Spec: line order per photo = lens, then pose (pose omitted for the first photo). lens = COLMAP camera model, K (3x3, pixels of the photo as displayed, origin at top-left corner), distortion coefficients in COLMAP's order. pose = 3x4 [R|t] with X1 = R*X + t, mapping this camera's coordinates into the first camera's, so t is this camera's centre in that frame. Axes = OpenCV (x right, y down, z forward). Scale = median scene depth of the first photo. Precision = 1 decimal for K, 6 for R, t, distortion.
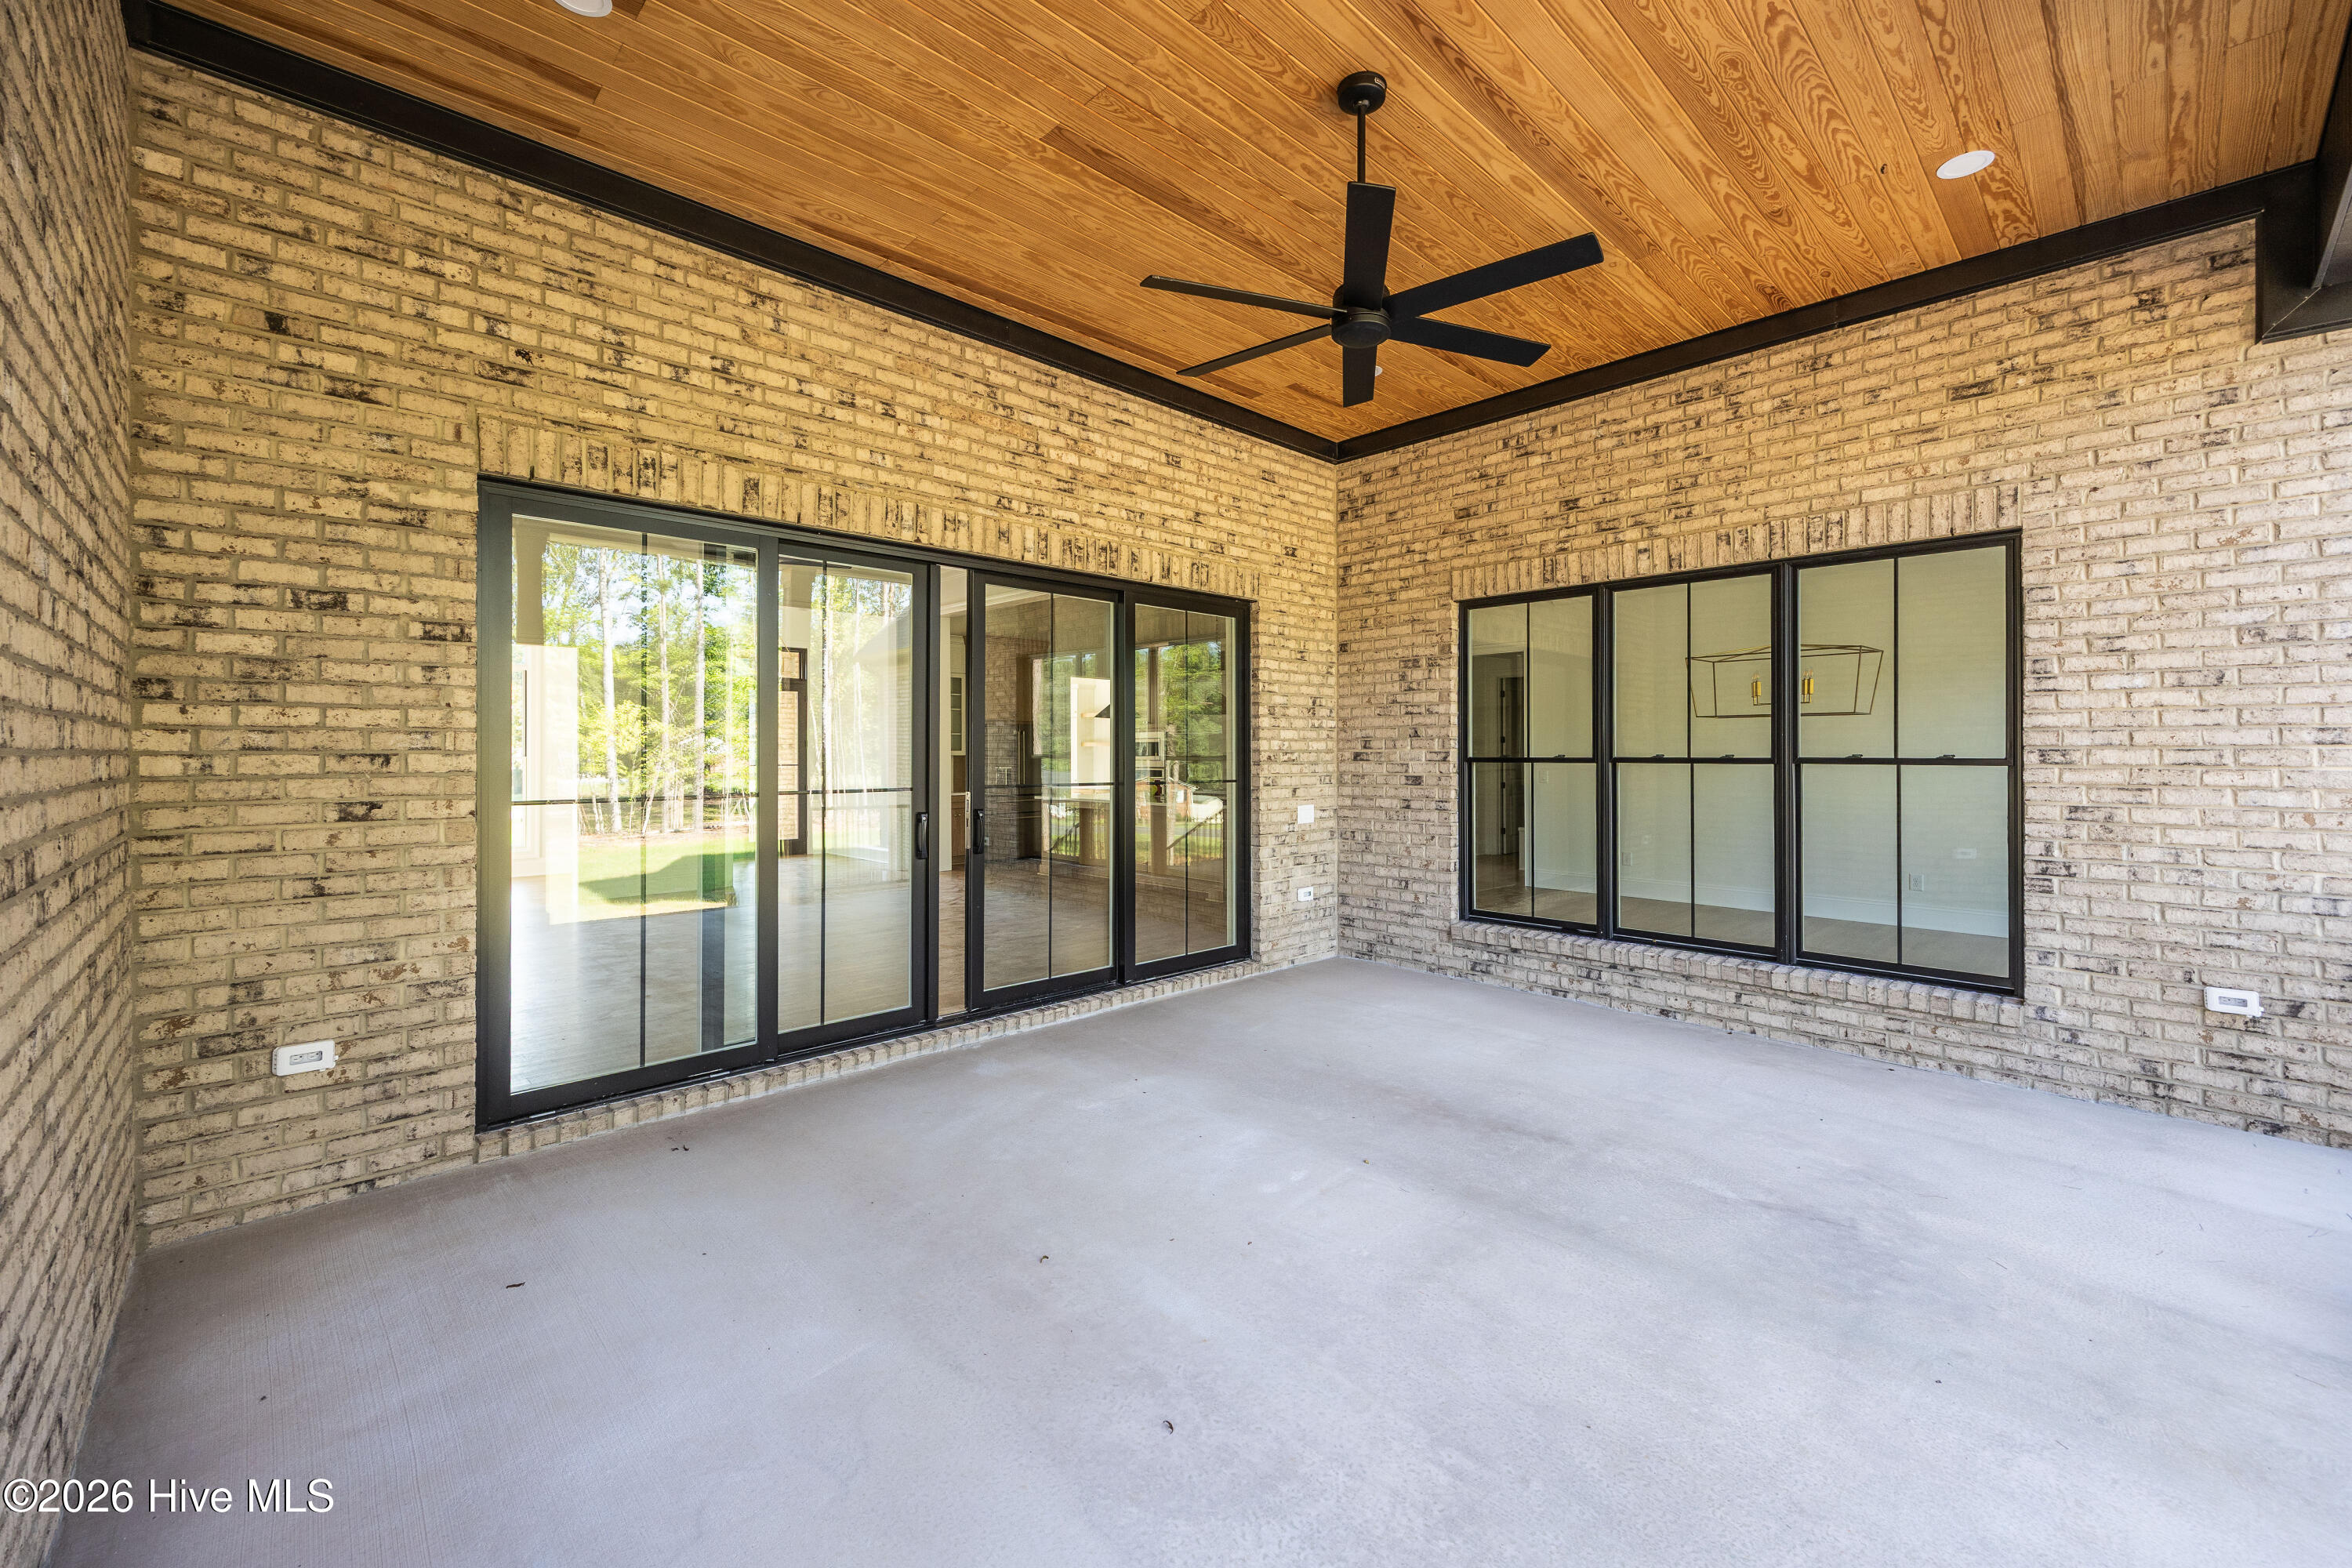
lens RADIAL K [[942.3, 0, 1222.0], [0, 942.3, 750.0], [0, 0, 1]] dist [-0.002243, -0.000116]
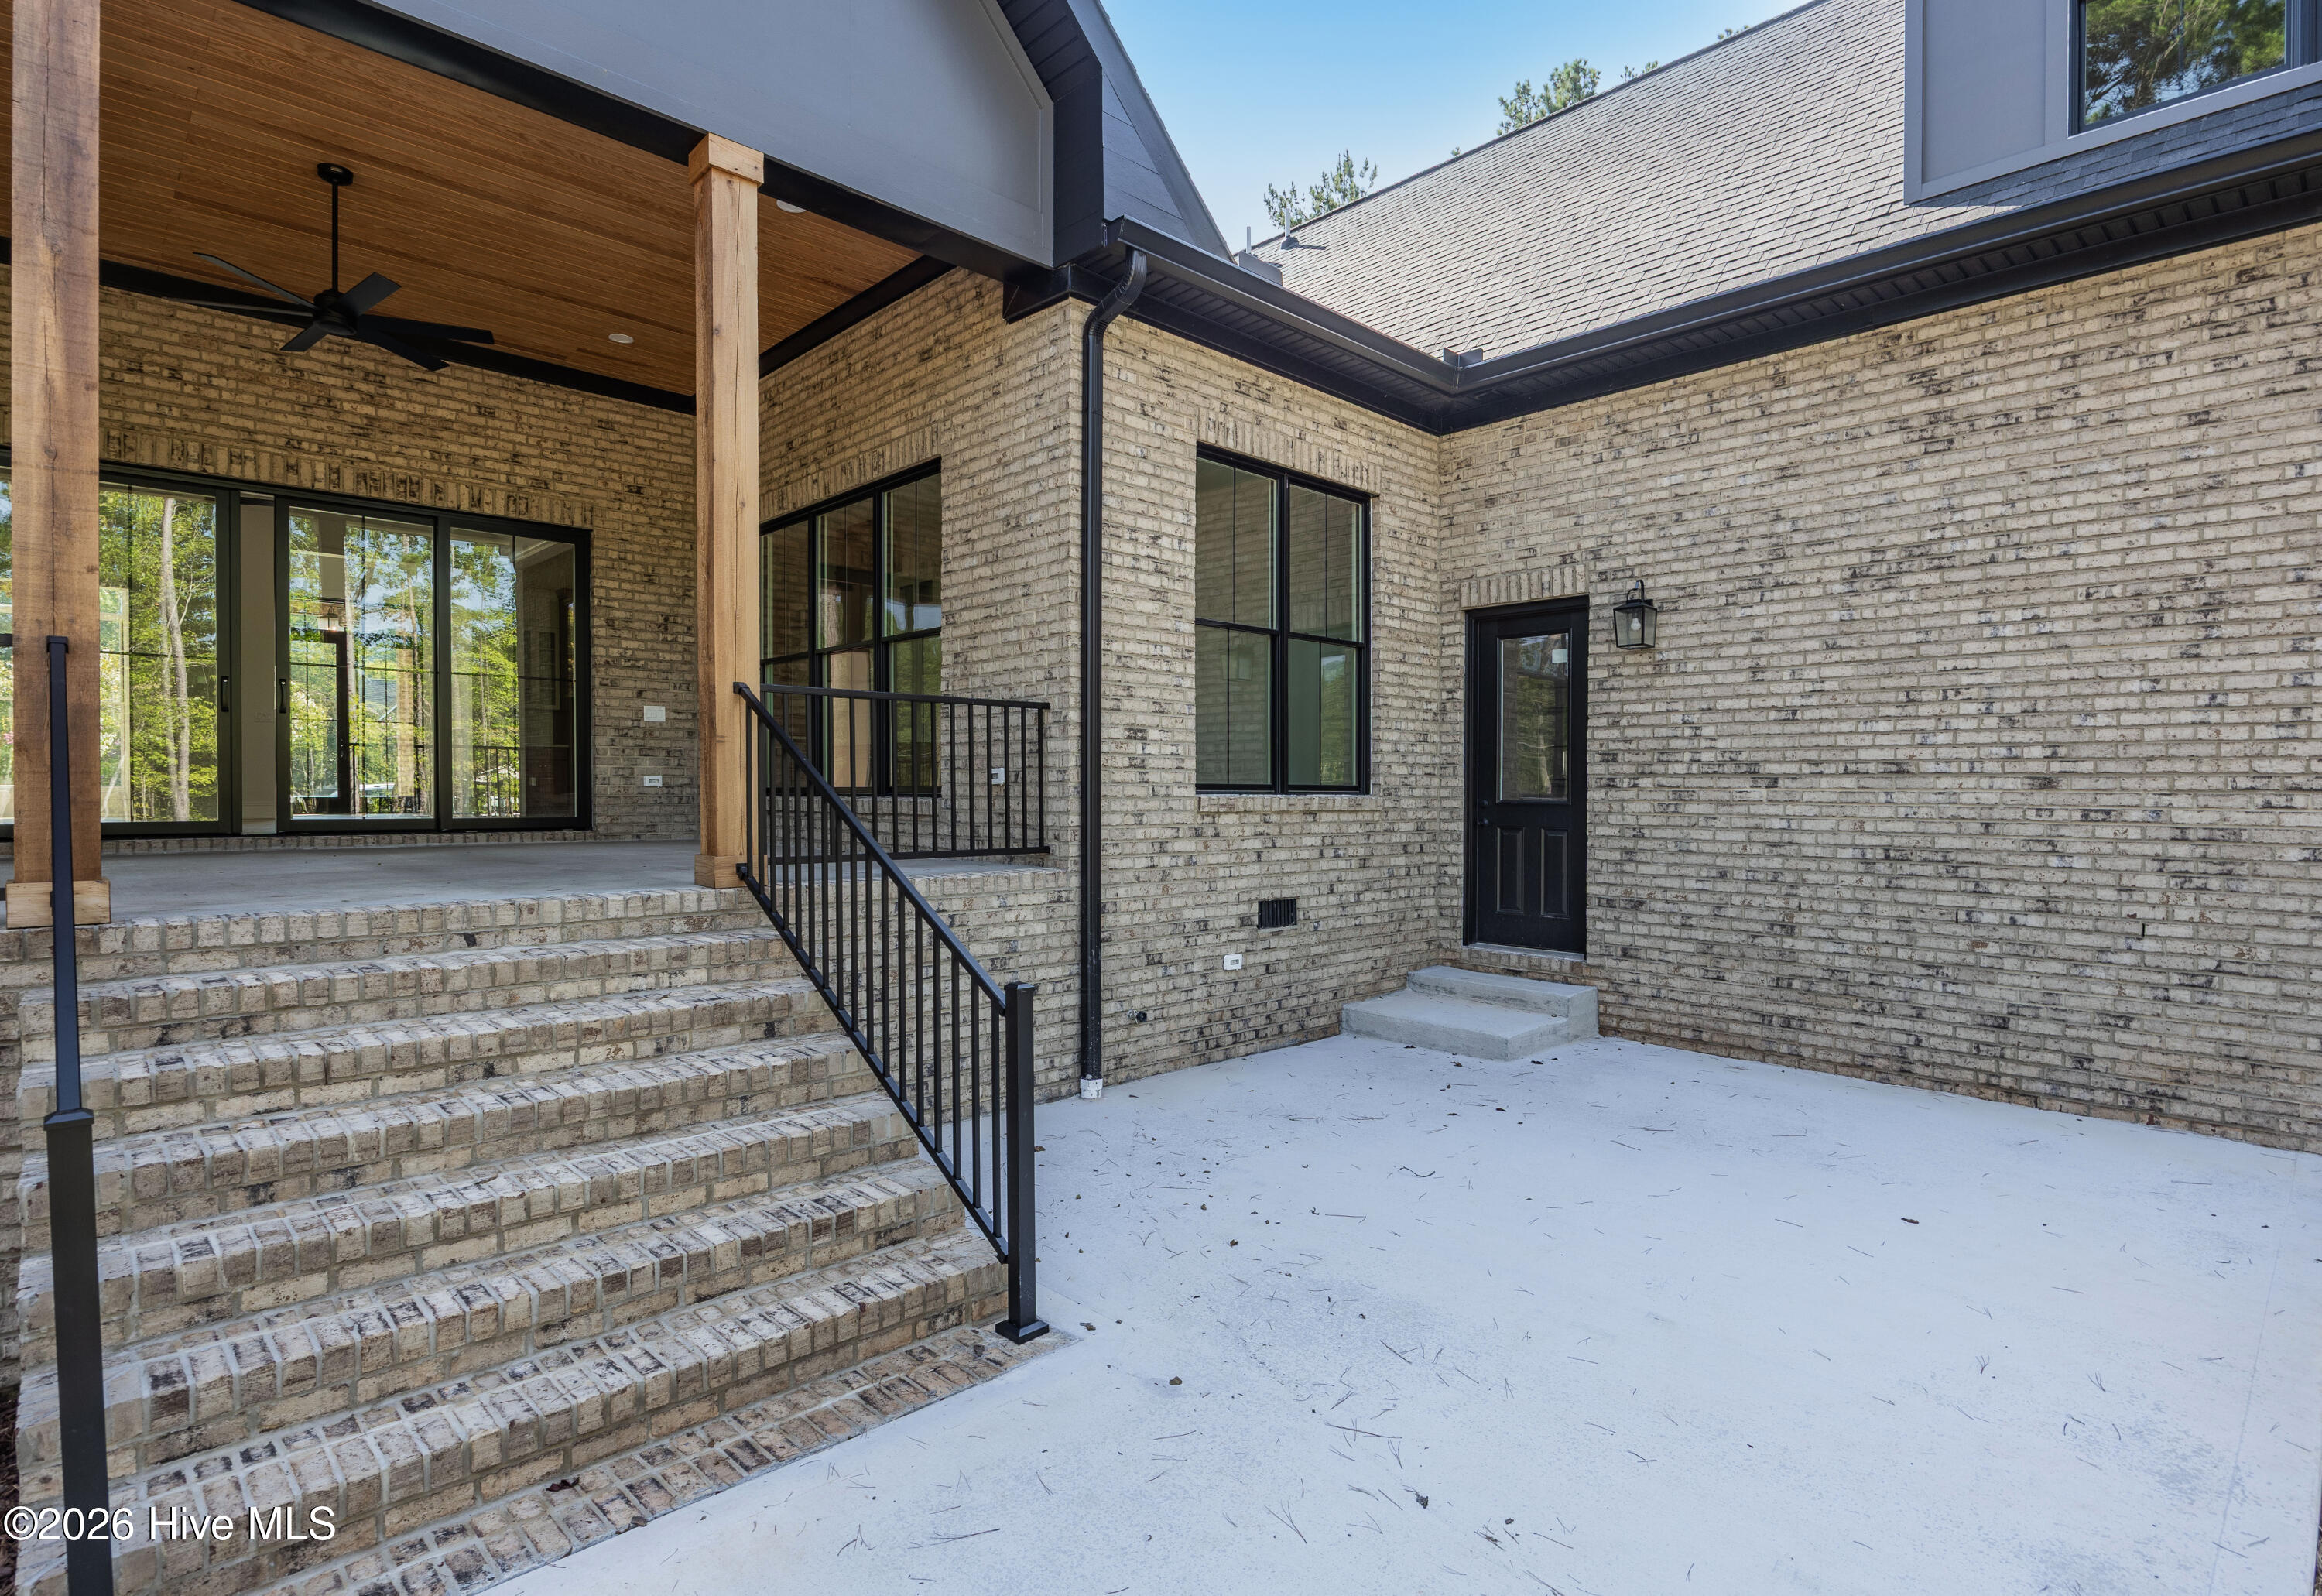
lens RADIAL K [[1189.8, 0, 1159.5], [0, 1189.8, 802.5], [0, 0, 1]] dist [0.000839, -0.001075]
pose [[0.999533, 0.005089, -0.030137, 0.967229], [-0.004654, 0.999884, 0.014485, 0.195538], [0.030207, -0.014338, 0.999441, -0.590638]]
